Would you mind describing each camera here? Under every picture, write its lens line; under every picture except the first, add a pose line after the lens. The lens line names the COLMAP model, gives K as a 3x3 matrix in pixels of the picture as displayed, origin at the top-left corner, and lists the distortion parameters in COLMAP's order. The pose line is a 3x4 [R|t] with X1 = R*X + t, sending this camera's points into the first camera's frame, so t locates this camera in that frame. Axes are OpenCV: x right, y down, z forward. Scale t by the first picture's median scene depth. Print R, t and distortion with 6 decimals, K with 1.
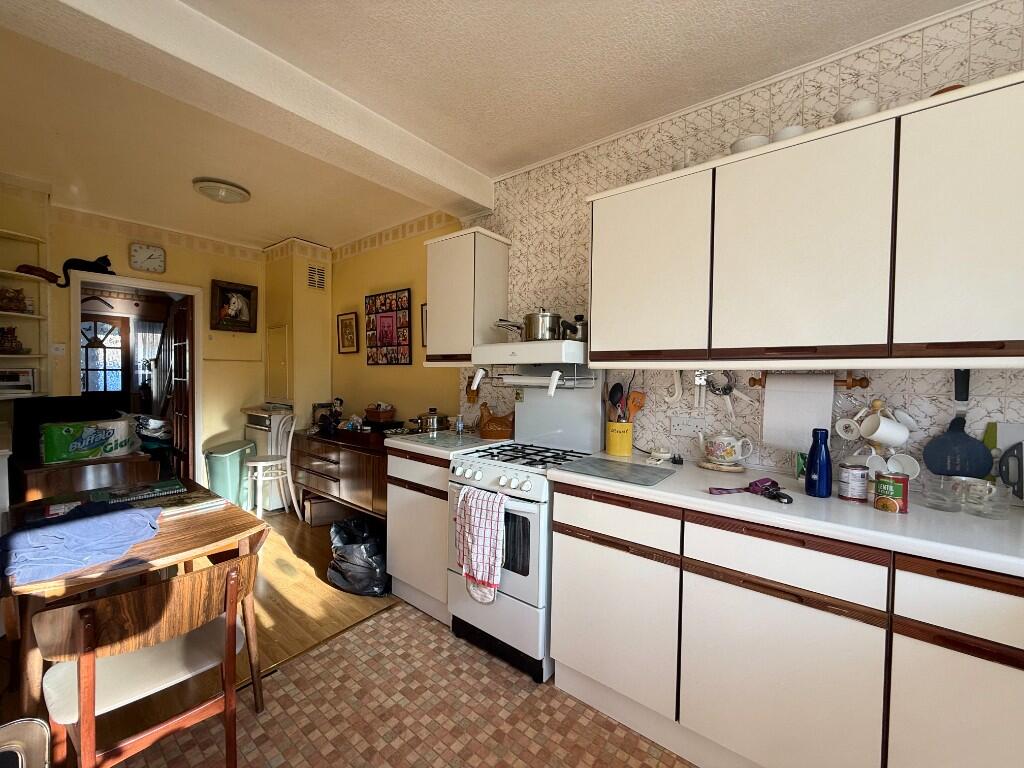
lens RADIAL K [[405.4, 0, 506.6], [0, 405.4, 383.7], [0, 0, 1]] dist [-0.000022, 0.000220]
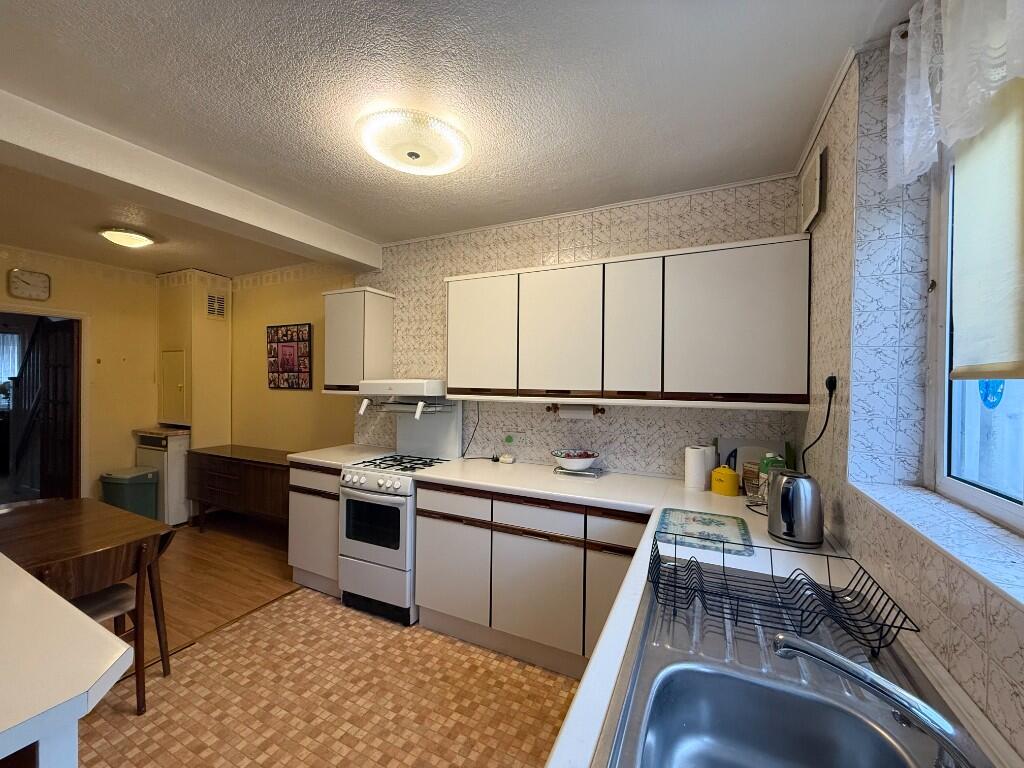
lens RADIAL K [[405.4, 0, 506.6], [0, 405.4, 383.7], [0, 0, 1]] dist [-0.000022, 0.000220]
pose [[0.977284, -0.003654, 0.211900, 0.111164], [0.006882, 0.999871, -0.014498, -0.072325], [-0.211820, 0.015627, 0.977184, -0.431199]]
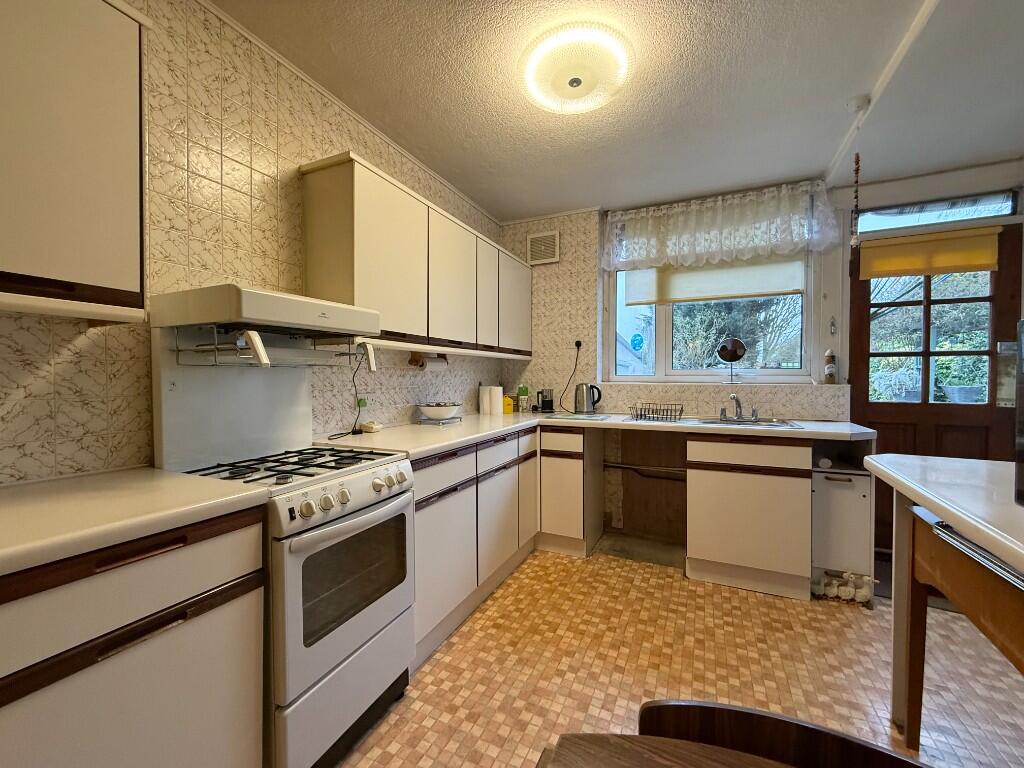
lens RADIAL K [[405.4, 0, 506.6], [0, 405.4, 383.7], [0, 0, 1]] dist [-0.000022, 0.000220]
pose [[-0.212123, -0.028312, 0.976833, -0.770957], [0.021994, 0.999189, 0.033736, 0.027052], [-0.976995, 0.028641, -0.211328, 0.878854]]
